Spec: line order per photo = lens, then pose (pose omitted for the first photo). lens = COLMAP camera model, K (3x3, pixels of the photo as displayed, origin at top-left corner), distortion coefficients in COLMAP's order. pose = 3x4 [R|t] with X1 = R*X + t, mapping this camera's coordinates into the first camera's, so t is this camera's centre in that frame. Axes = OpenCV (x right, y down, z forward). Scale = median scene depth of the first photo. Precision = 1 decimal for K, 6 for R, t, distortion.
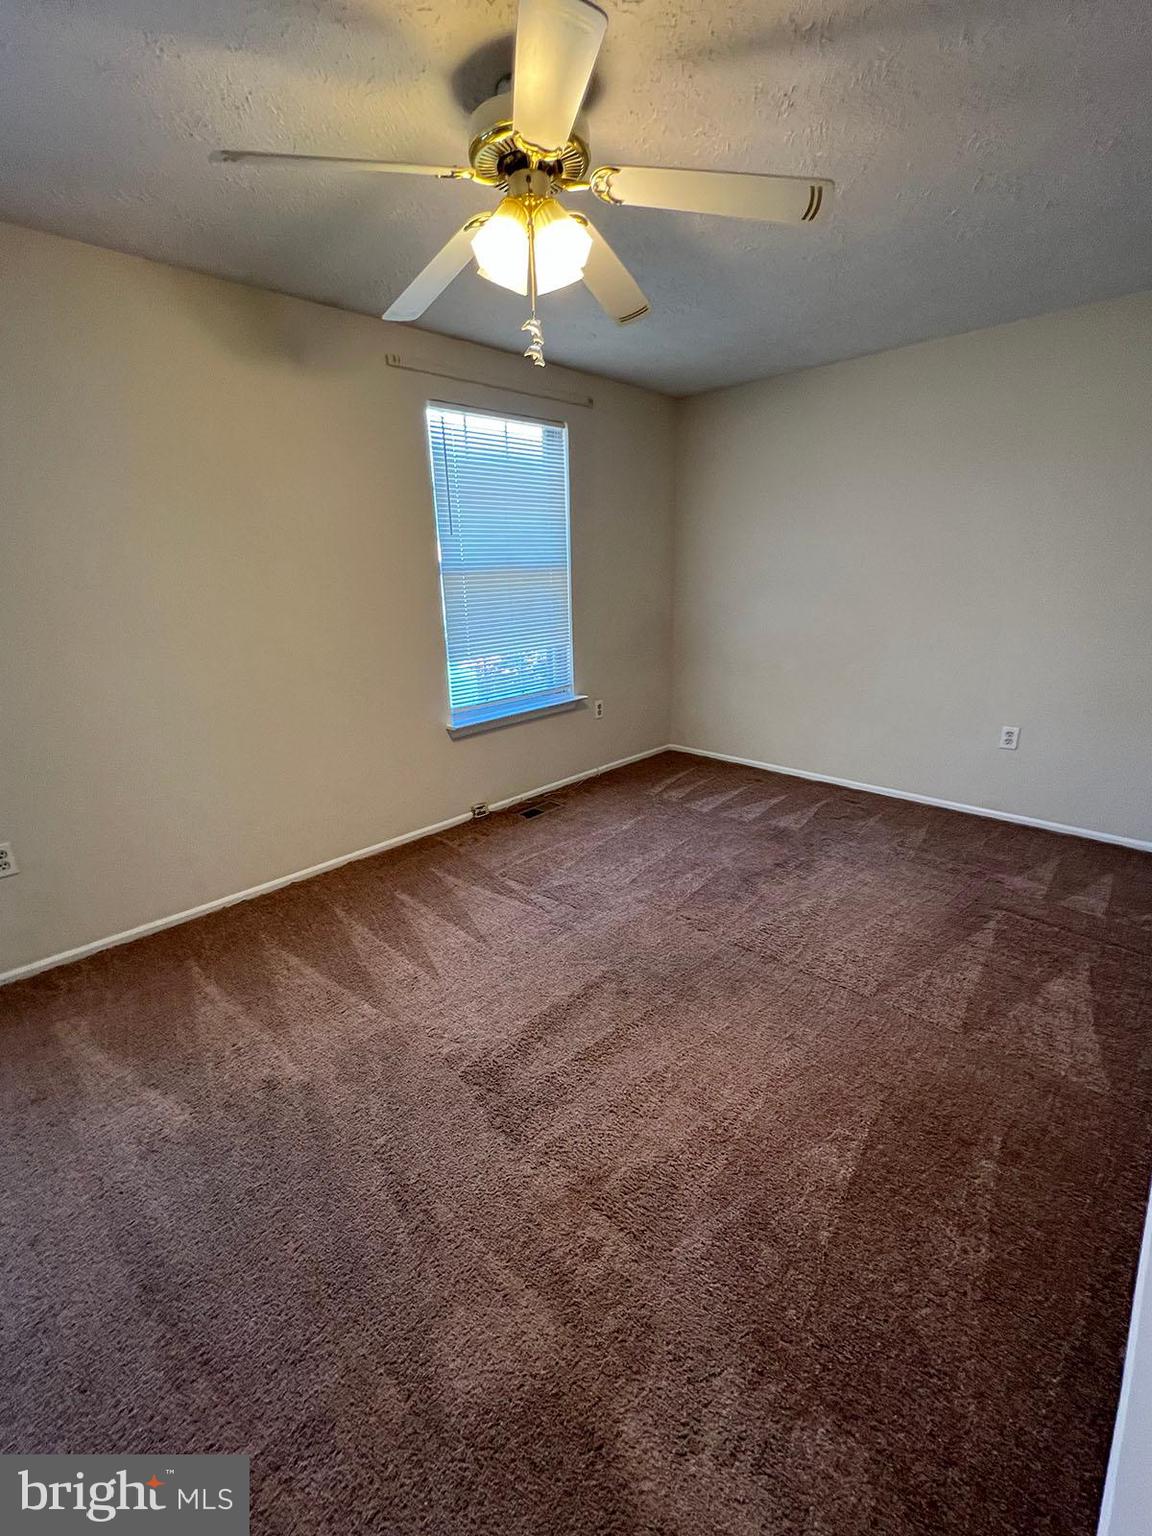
lens RADIAL K [[635.8, 0, 578.6], [0, 635.8, 765.2], [0, 0, 1]] dist [0.014207, 0.000027]
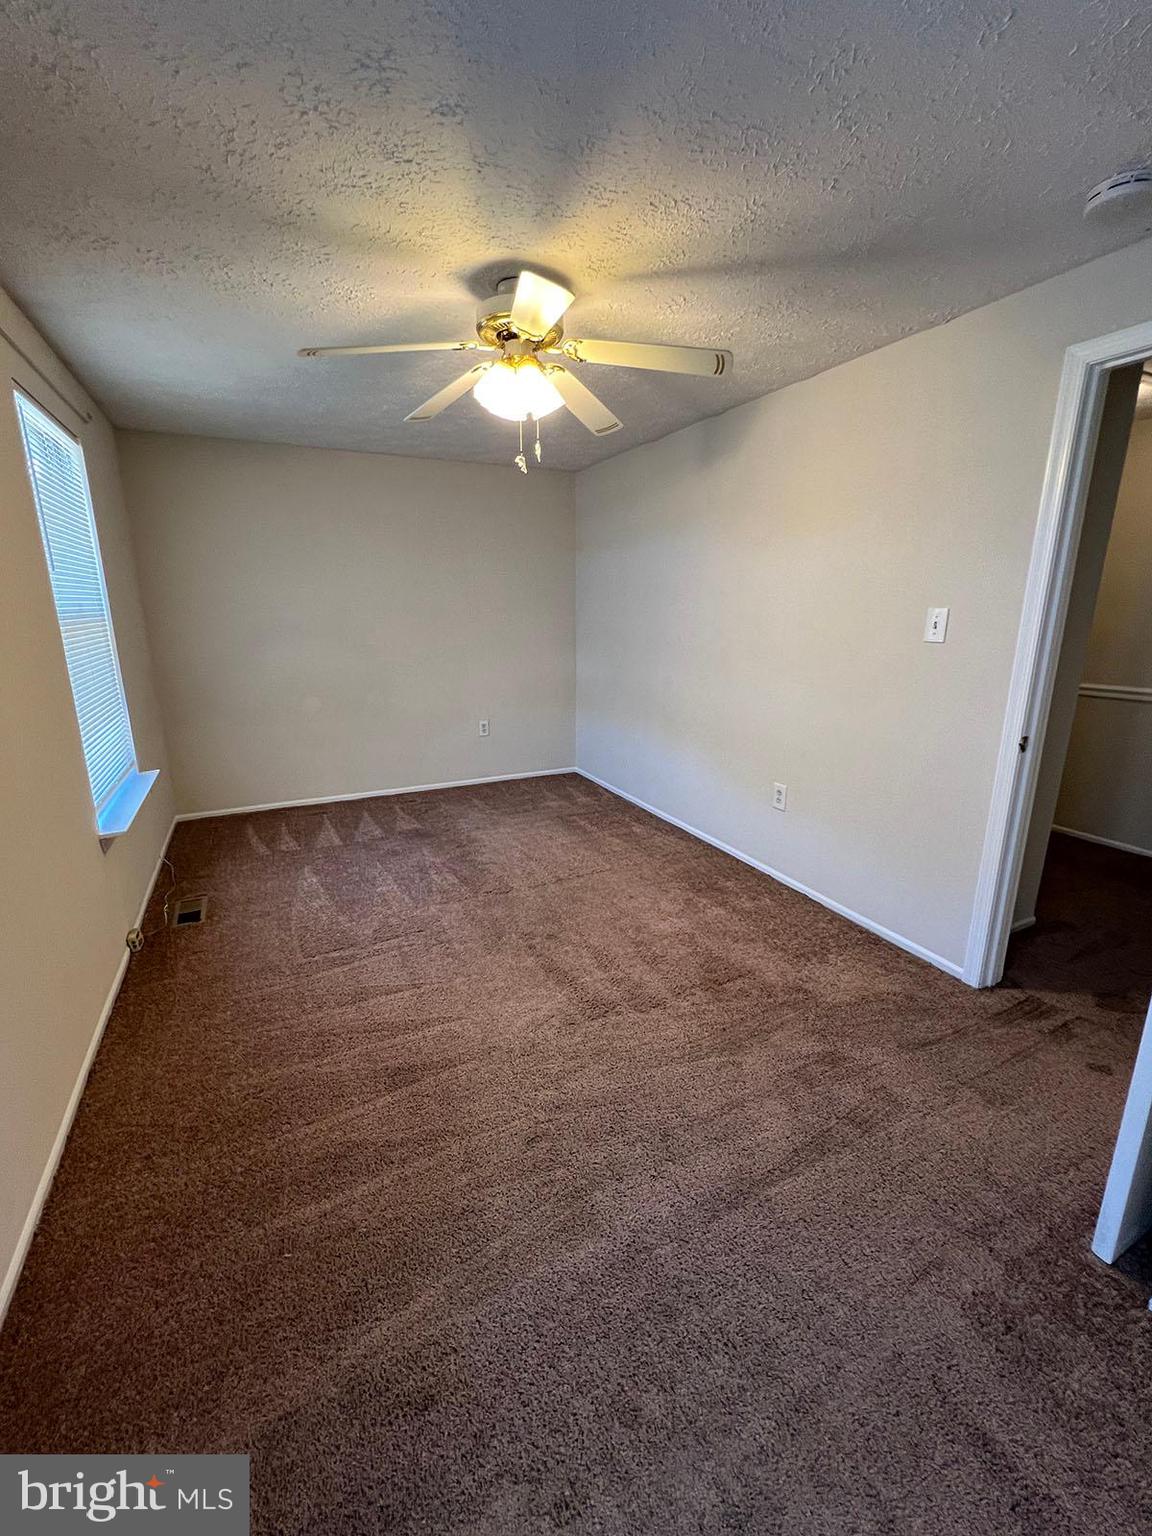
lens RADIAL K [[635.8, 0, 579.0], [0, 635.8, 767.9], [0, 0, 1]] dist [0.014207, 0.000027]
pose [[0.333113, -0.209522, 0.919313, -0.669290], [0.270728, 0.955197, 0.119602, -0.073080], [-0.903184, 0.209043, 0.374912, 0.247517]]
